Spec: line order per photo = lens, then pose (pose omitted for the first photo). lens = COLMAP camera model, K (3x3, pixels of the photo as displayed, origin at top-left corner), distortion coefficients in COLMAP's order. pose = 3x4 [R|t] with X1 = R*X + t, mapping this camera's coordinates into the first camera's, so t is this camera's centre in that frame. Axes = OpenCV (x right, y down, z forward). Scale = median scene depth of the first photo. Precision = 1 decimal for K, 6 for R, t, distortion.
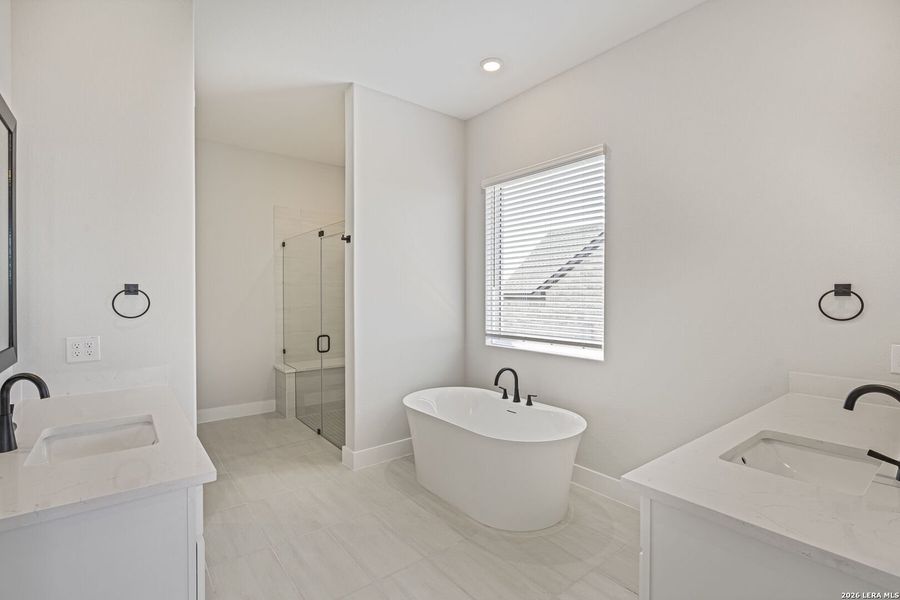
lens RADIAL K [[415.7, 0, 451.7], [0, 415.7, 296.2], [0, 0, 1]] dist [-0.002693, 0.000086]
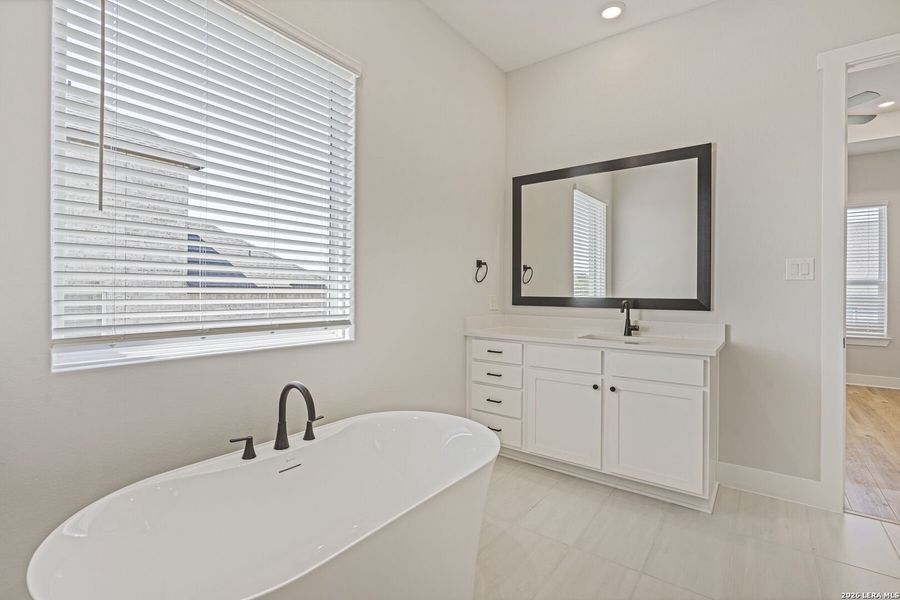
lens RADIAL K [[415.7, 0, 451.7], [0, 415.7, 296.2], [0, 0, 1]] dist [-0.002693, 0.000086]
pose [[-0.238550, -0.011277, 0.971065, -0.408534], [-0.004610, 0.999934, 0.010480, 0.060701], [-0.971119, -0.001977, -0.238586, 0.948323]]
